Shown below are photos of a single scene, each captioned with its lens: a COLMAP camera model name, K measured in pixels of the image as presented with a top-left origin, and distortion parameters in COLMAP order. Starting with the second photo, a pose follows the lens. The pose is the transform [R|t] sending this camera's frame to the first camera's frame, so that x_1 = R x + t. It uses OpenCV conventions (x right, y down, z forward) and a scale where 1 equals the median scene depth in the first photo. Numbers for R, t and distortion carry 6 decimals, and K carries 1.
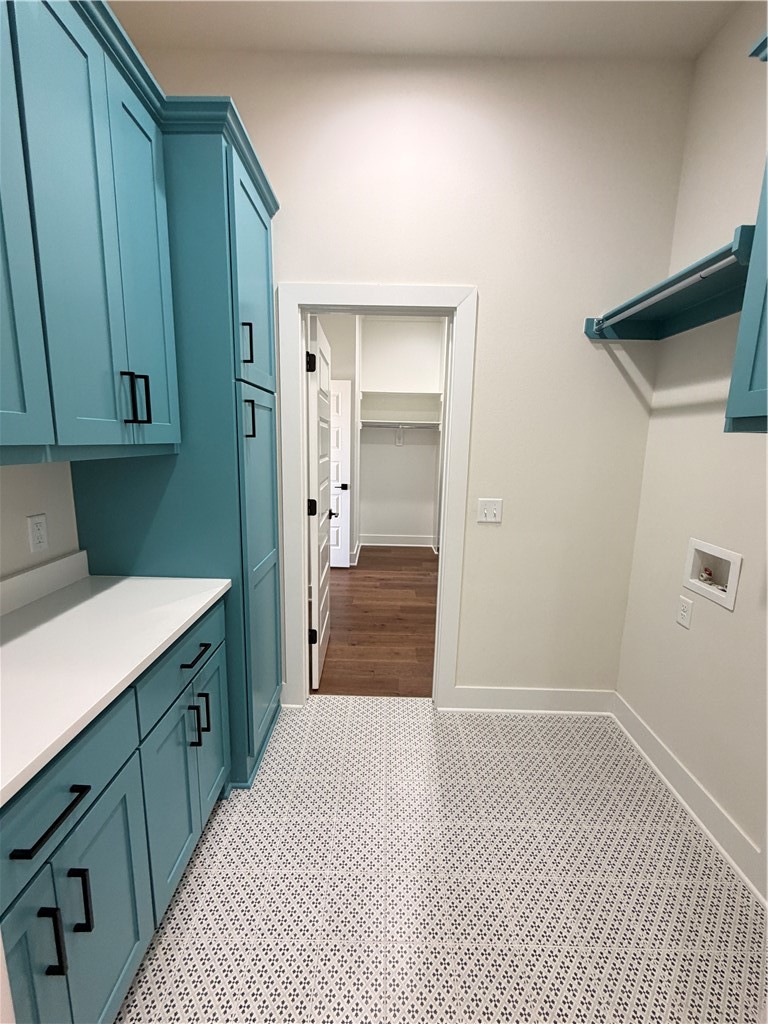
lens RADIAL K [[408.5, 0, 386.3], [0, 408.5, 509.8], [0, 0, 1]] dist [-0.000969, 0.000398]
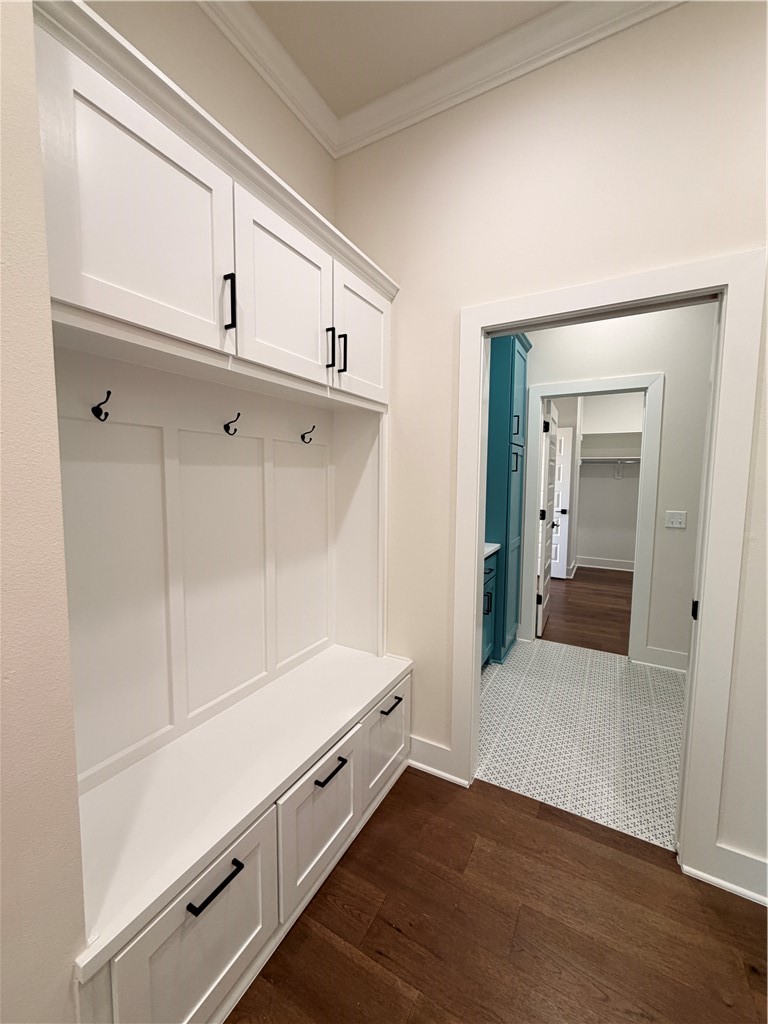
lens RADIAL K [[408.5, 0, 386.3], [0, 408.5, 509.8], [0, 0, 1]] dist [-0.000969, 0.000398]
pose [[0.873264, 0.024583, -0.486628, 0.055563], [-0.068453, 0.995011, -0.072575, 0.121934], [0.482416, 0.096689, 0.870590, -0.631824]]
